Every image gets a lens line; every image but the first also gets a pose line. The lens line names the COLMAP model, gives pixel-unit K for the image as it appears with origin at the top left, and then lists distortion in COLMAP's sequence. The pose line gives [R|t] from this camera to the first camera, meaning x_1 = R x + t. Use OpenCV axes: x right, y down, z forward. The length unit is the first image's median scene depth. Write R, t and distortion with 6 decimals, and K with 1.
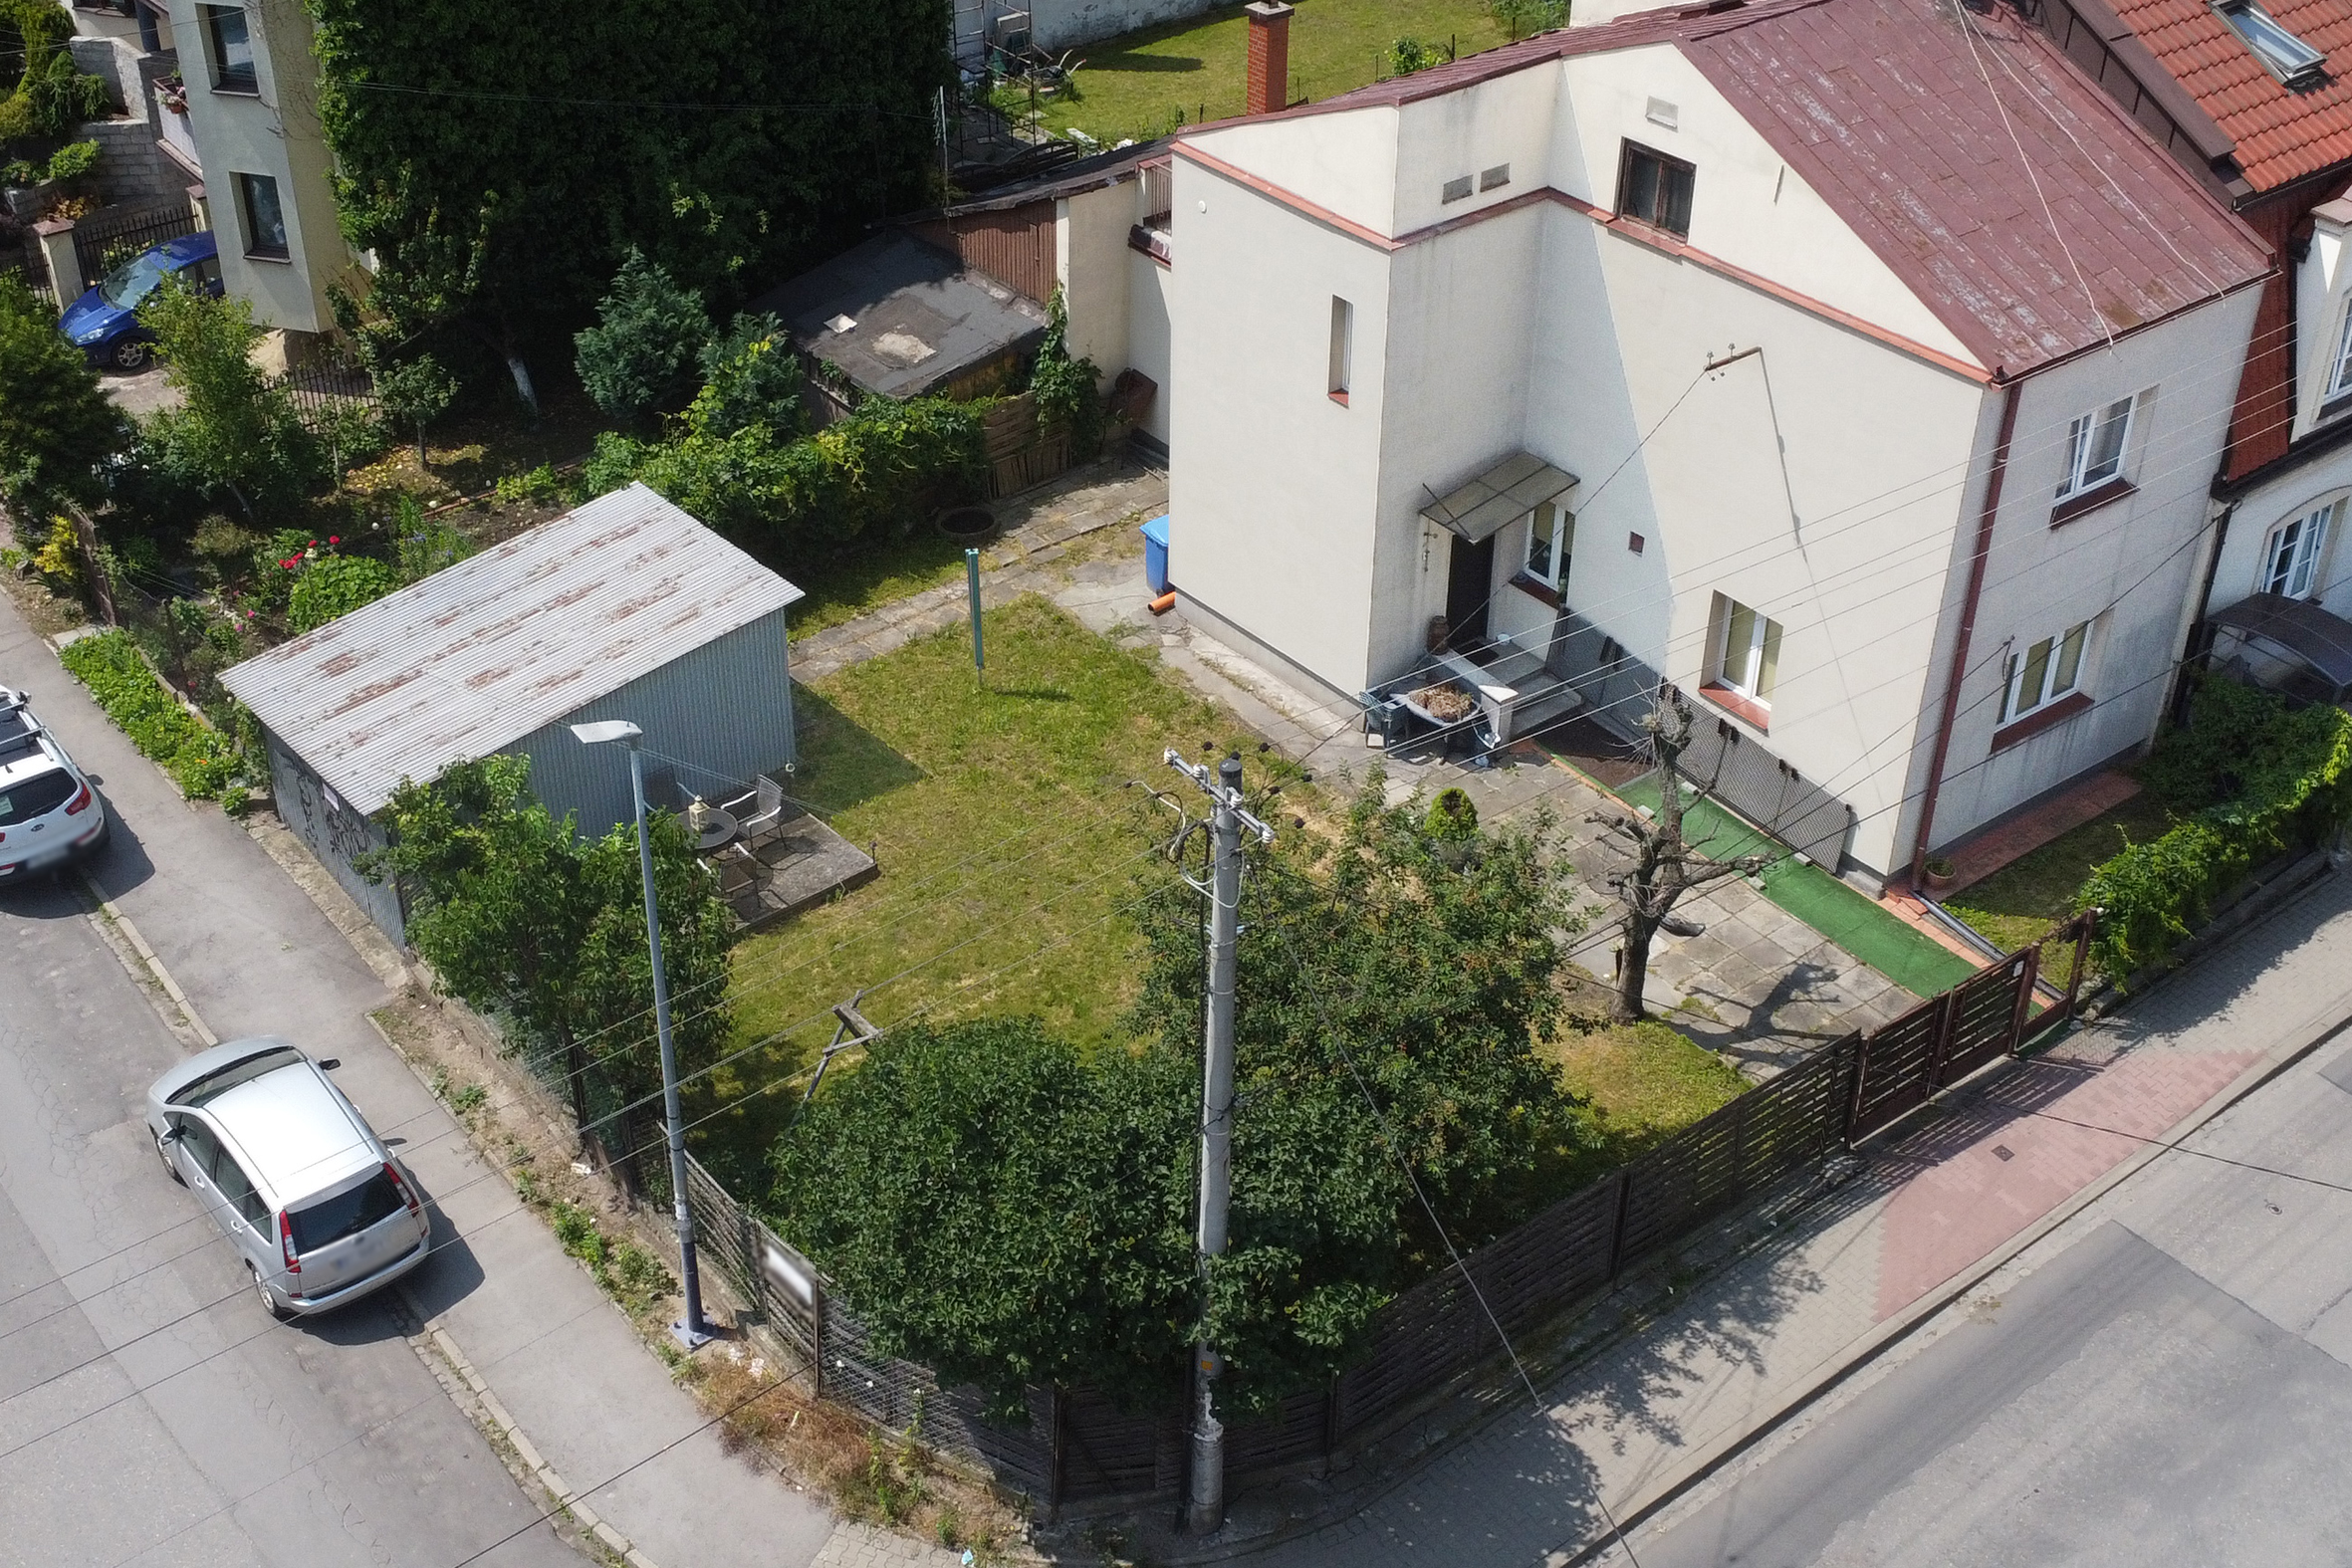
lens RADIAL K [[2660.1, 0, 1176.0], [0, 2660.1, 784.0], [0, 0, 1]] dist [0.002069, 0.001664]
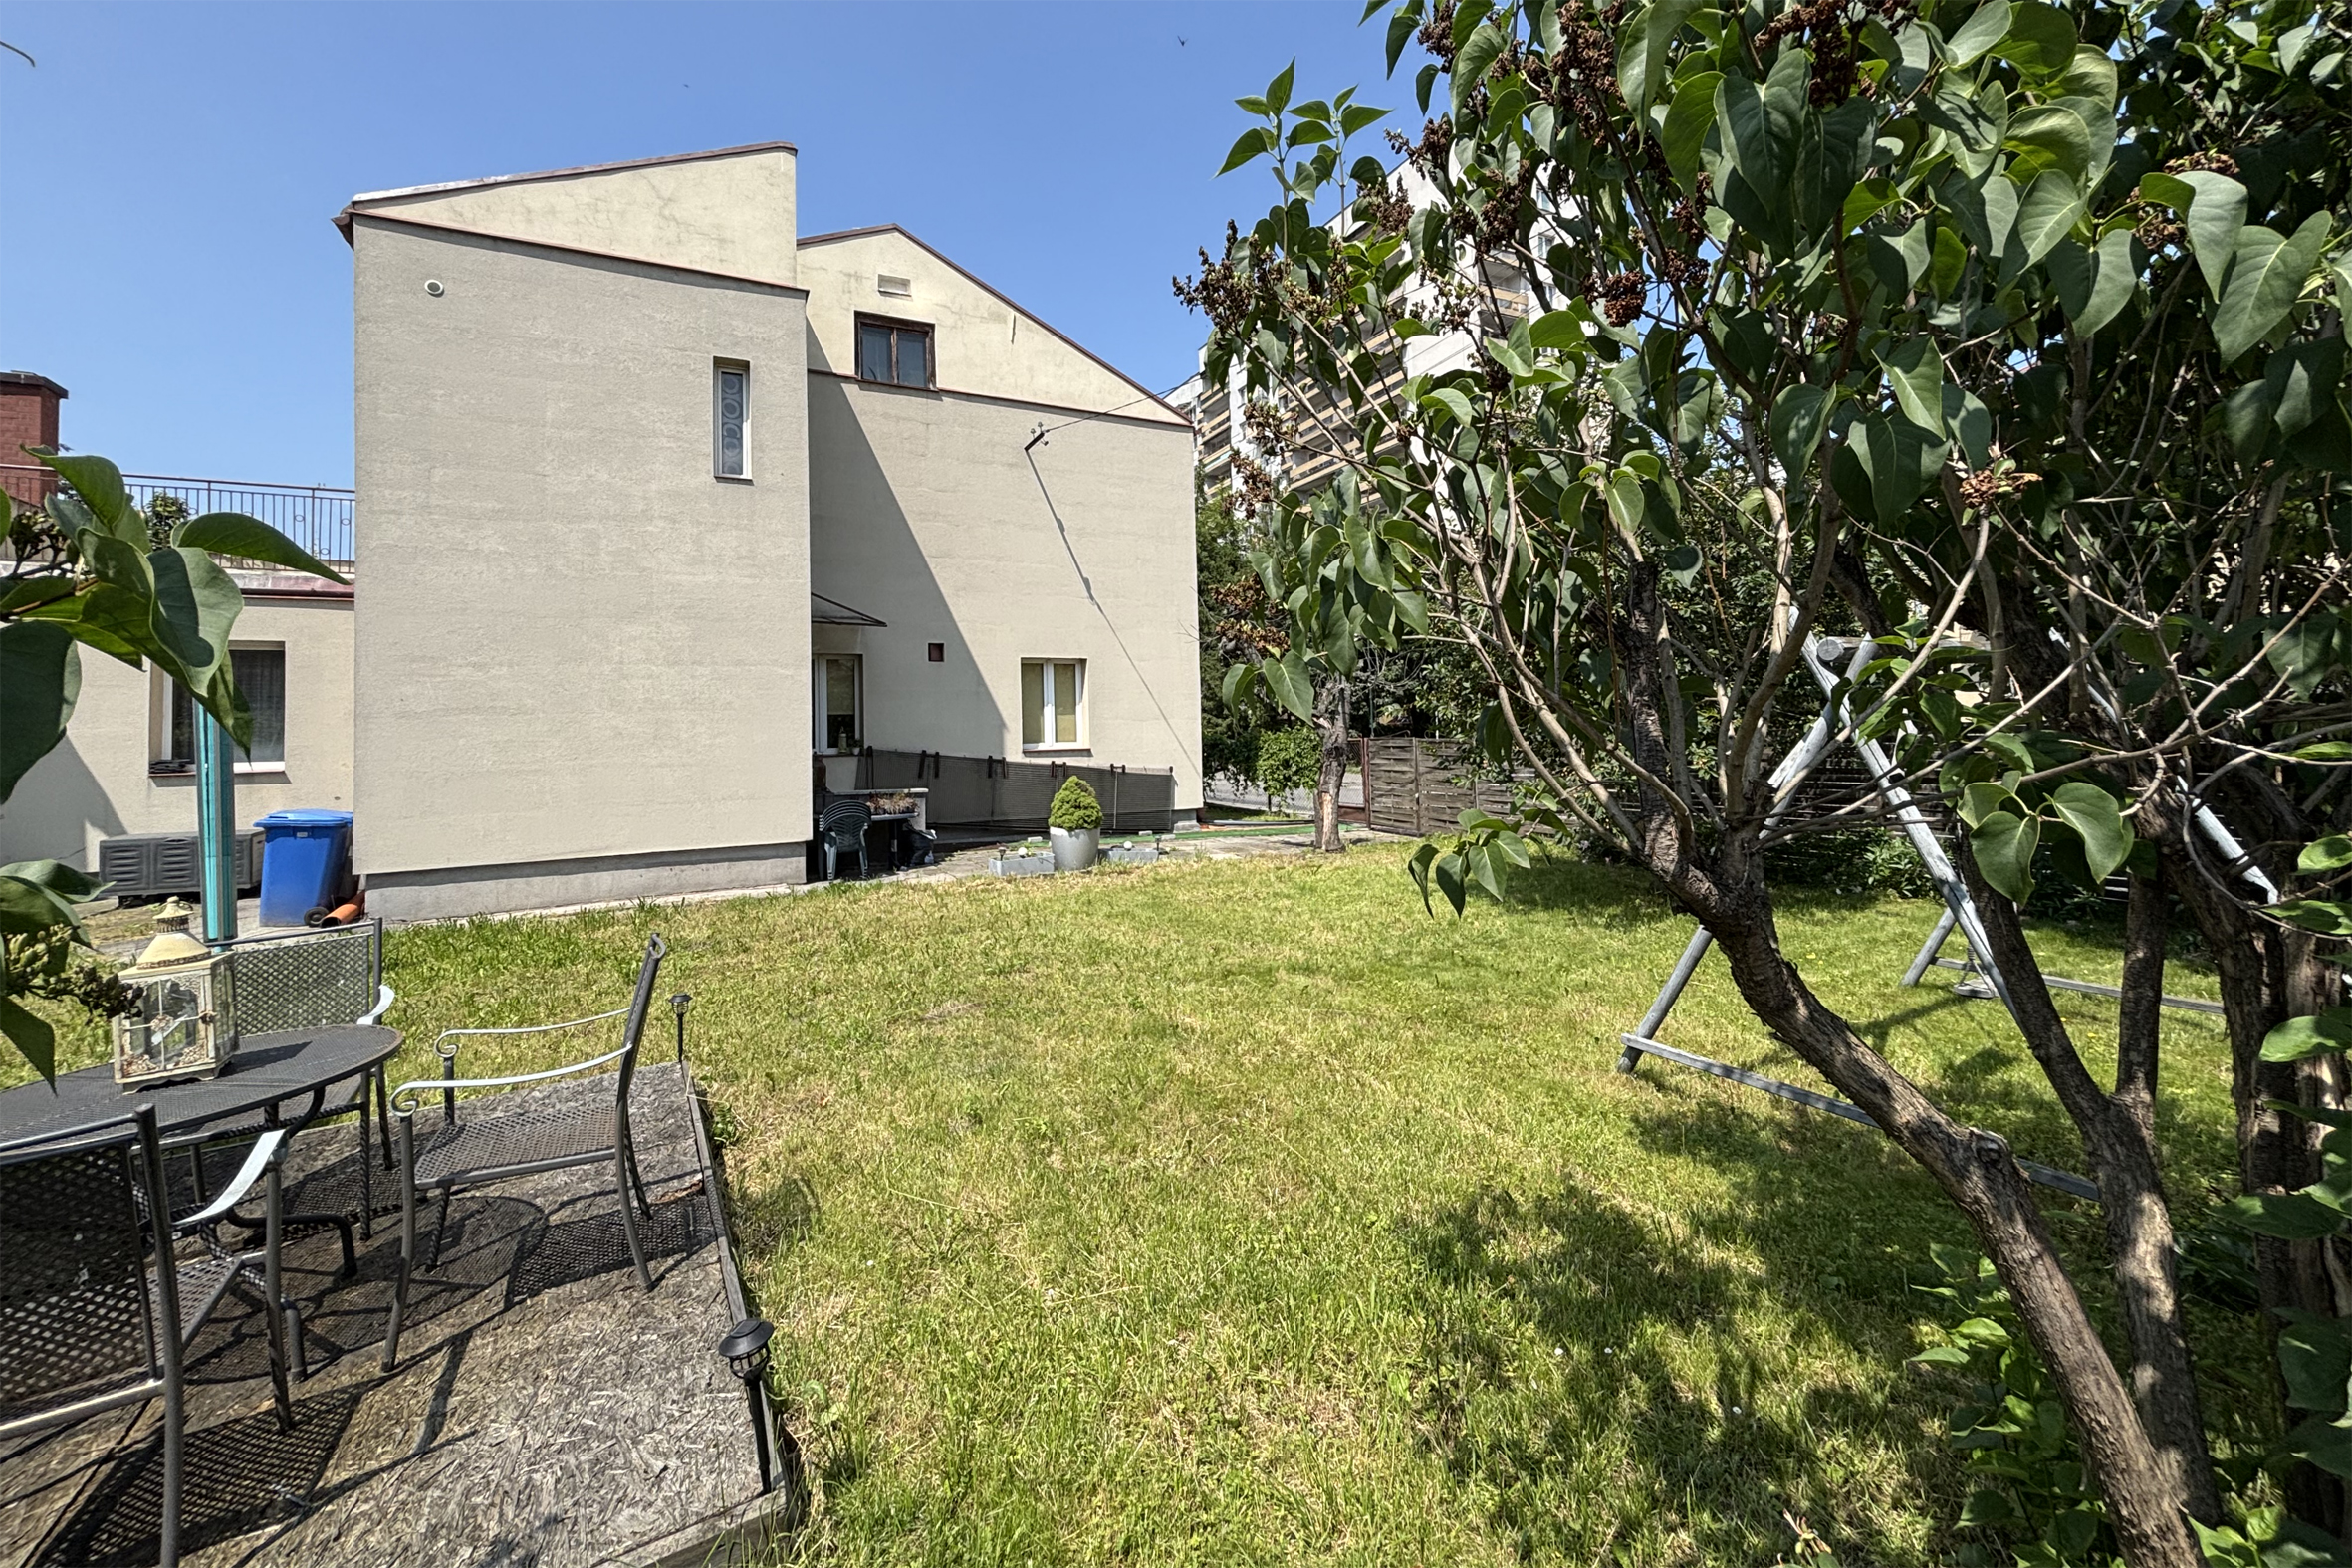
lens RADIAL K [[965.9, 0, 1180.3], [0, 965.9, 711.8], [0, 0, 1]] dist [0.000946, 0.000044]
pose [[0.199081, 0.008465, 0.979947, -0.231232], [0.571879, 0.811036, -0.123185, 0.047219], [-0.795815, 0.584935, 0.156621, 0.882599]]
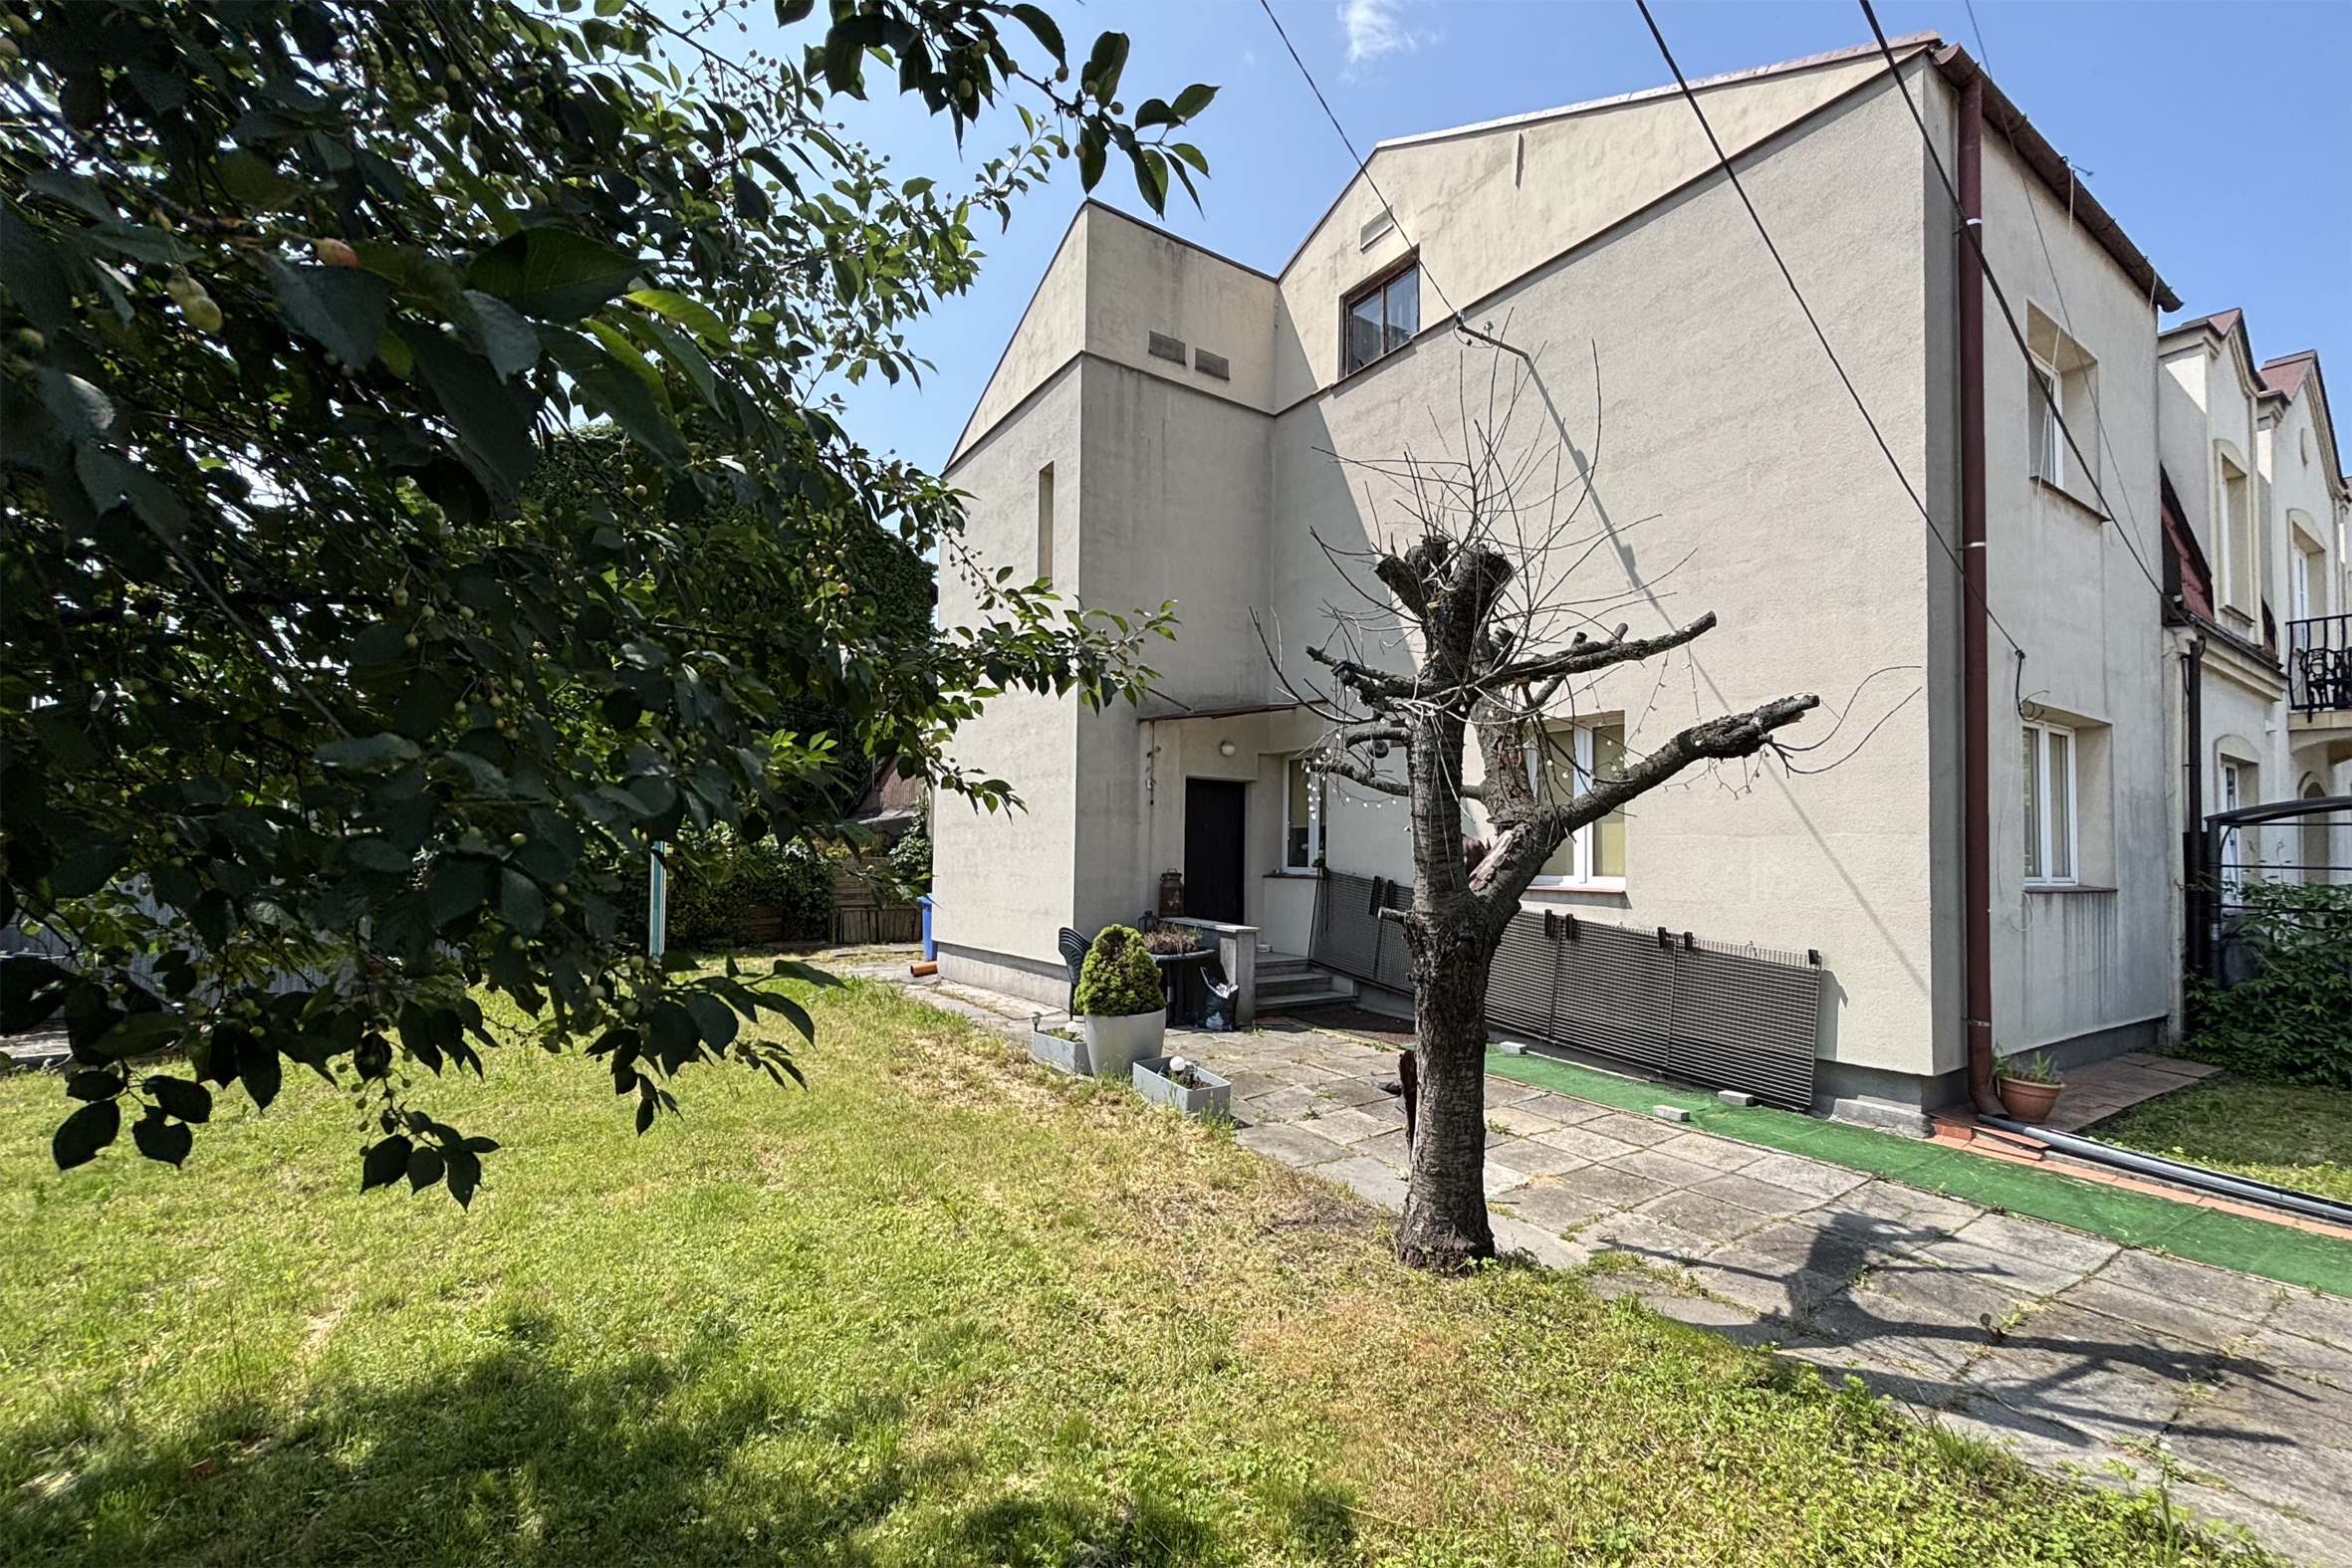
lens RADIAL K [[974.4, 0, 1174.6], [0, 974.4, 838.6], [0, 0, 1]] dist [-0.021436, 0.000035]
pose [[0.996646, 0.004077, -0.081728, 0.132419], [-0.050280, 0.818492, -0.572313, 0.108610], [0.064561, 0.574503, 0.815952, 0.794598]]
